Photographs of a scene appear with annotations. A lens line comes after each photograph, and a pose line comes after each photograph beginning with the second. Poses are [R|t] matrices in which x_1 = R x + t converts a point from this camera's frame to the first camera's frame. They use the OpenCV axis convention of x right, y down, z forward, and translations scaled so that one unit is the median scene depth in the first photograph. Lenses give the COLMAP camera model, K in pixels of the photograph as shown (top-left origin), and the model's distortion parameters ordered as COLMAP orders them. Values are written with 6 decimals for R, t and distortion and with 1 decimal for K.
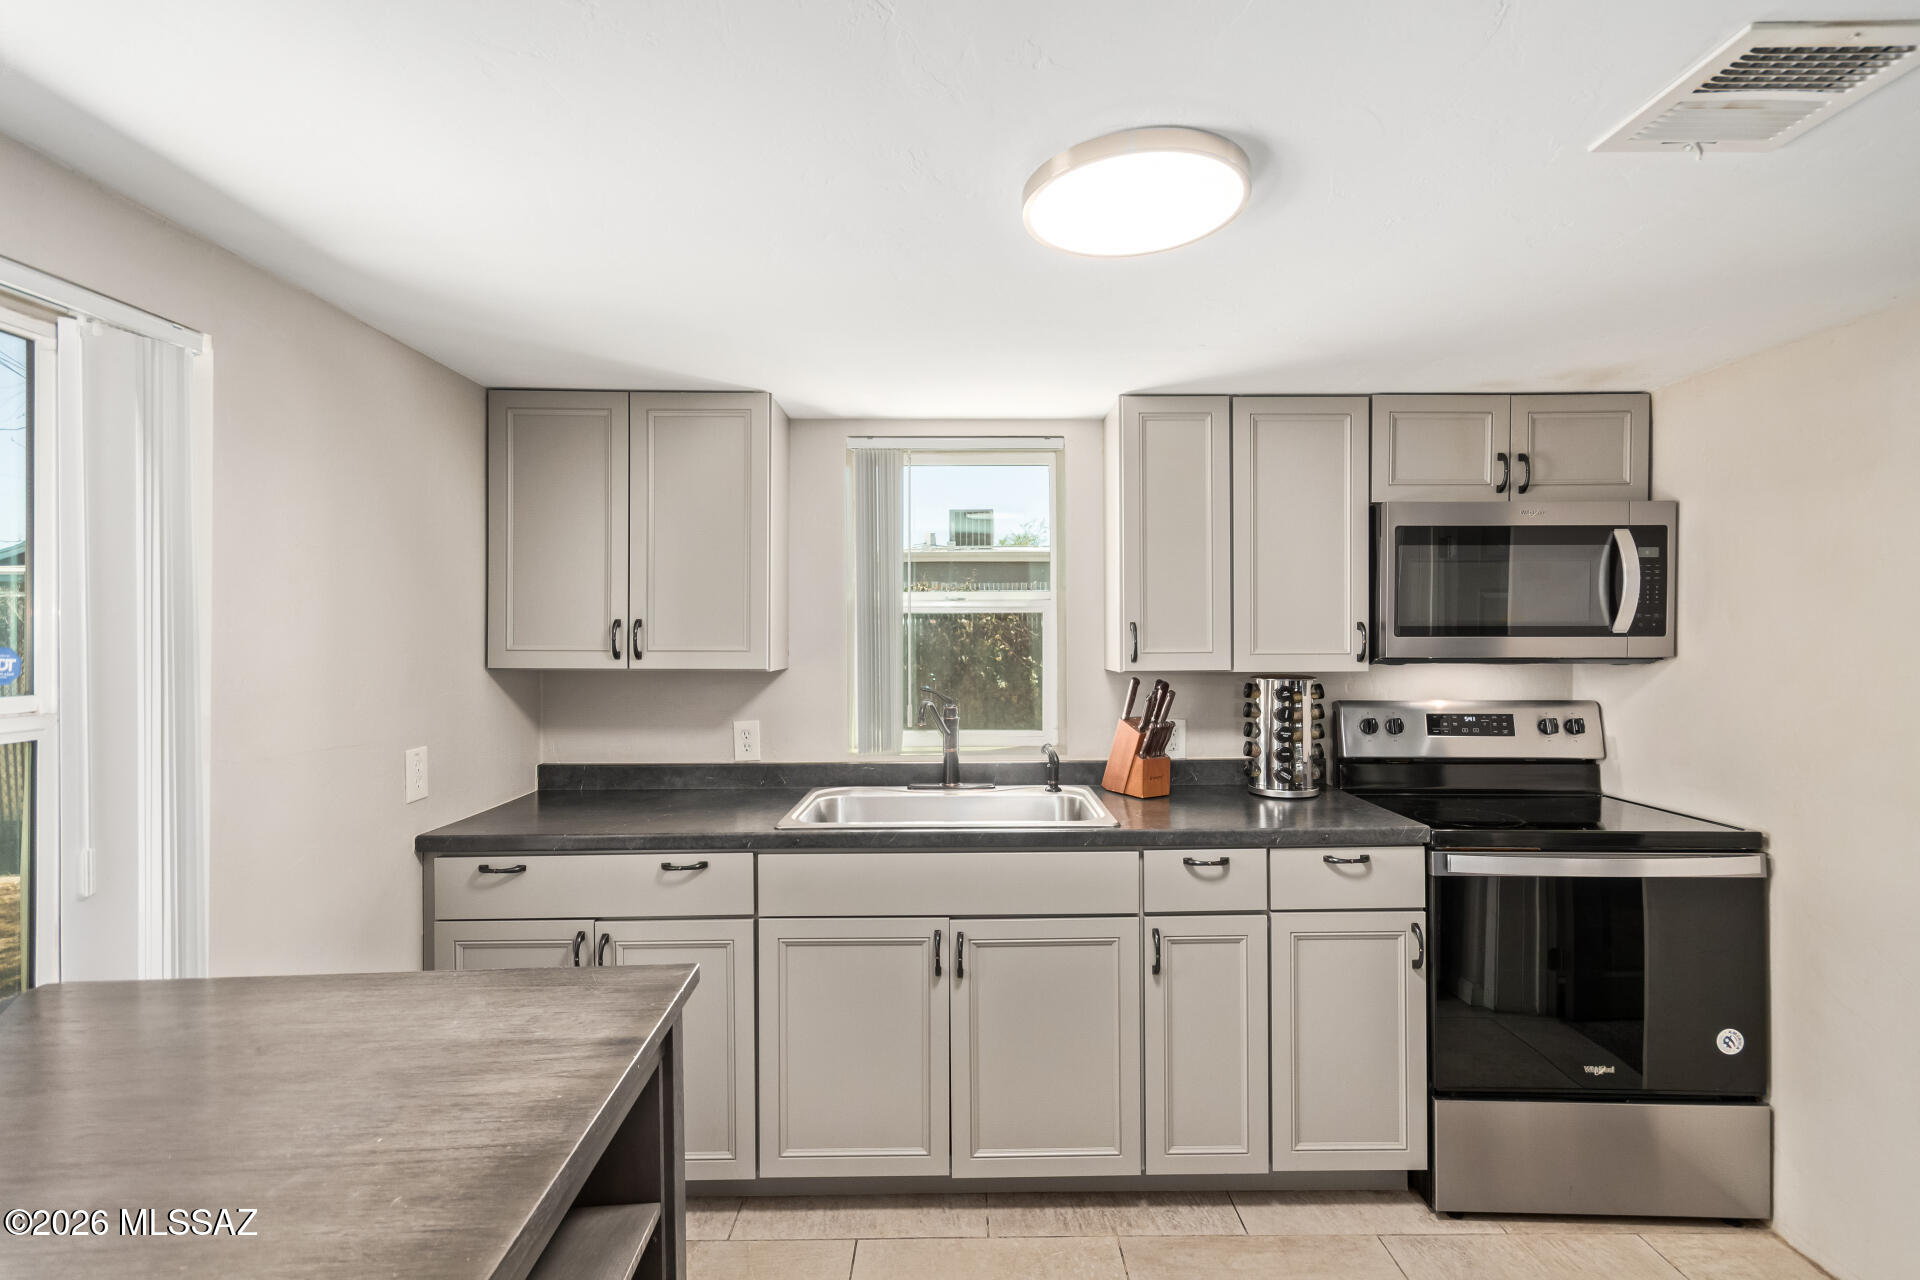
lens RADIAL K [[886.6, 0, 960.0], [0, 886.6, 640.0], [0, 0, 1]] dist [0.003751, 0.000362]
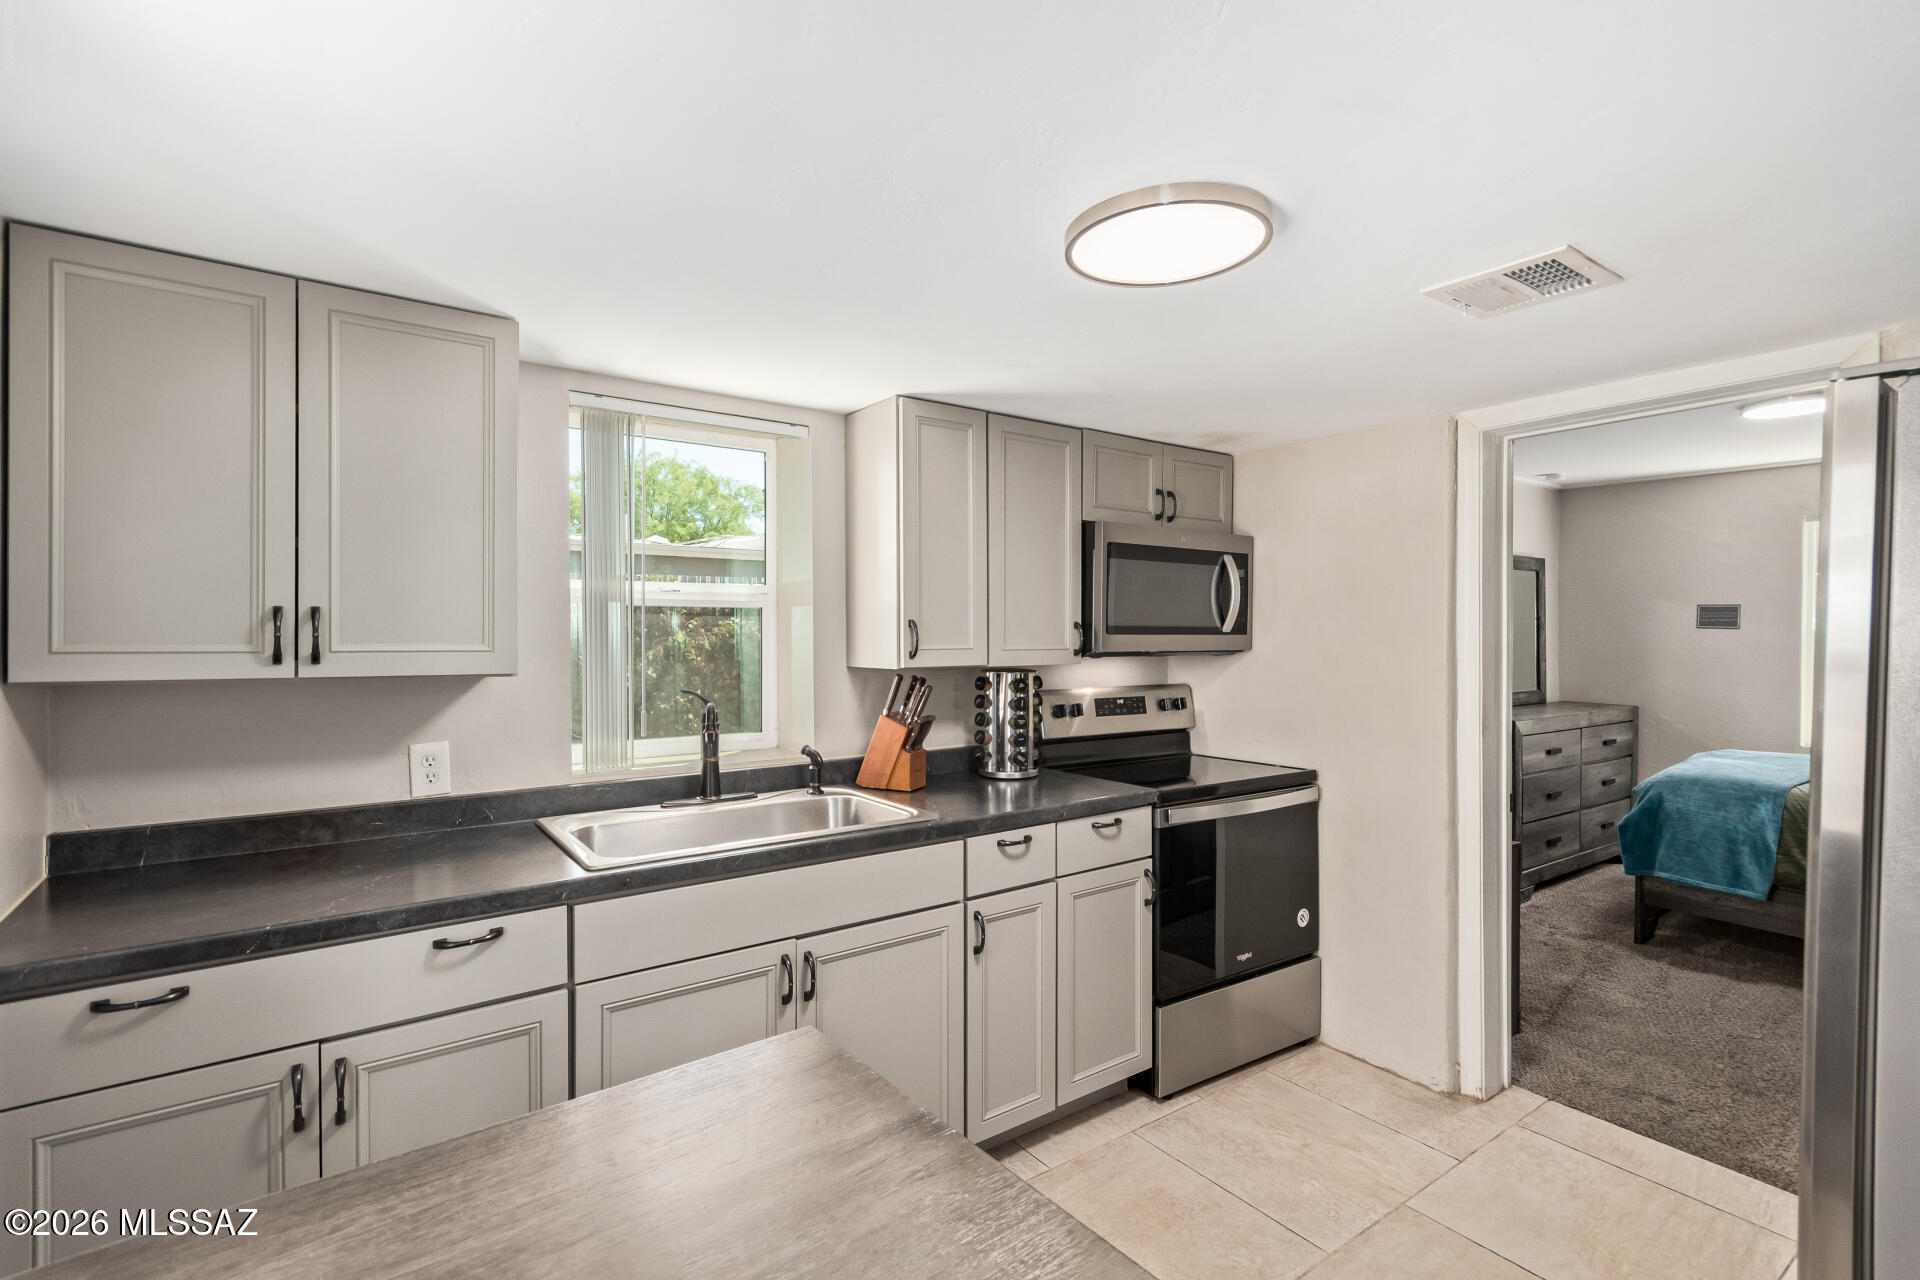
lens RADIAL K [[894.7, 0, 960.0], [0, 894.7, 640.0], [0, 0, 1]] dist [0.000297, 0.000798]
pose [[0.814607, -0.000995, 0.580012, -0.357877], [-0.000871, 0.999995, 0.002938, 0.000305], [-0.580012, -0.002899, 0.814603, 0.127801]]
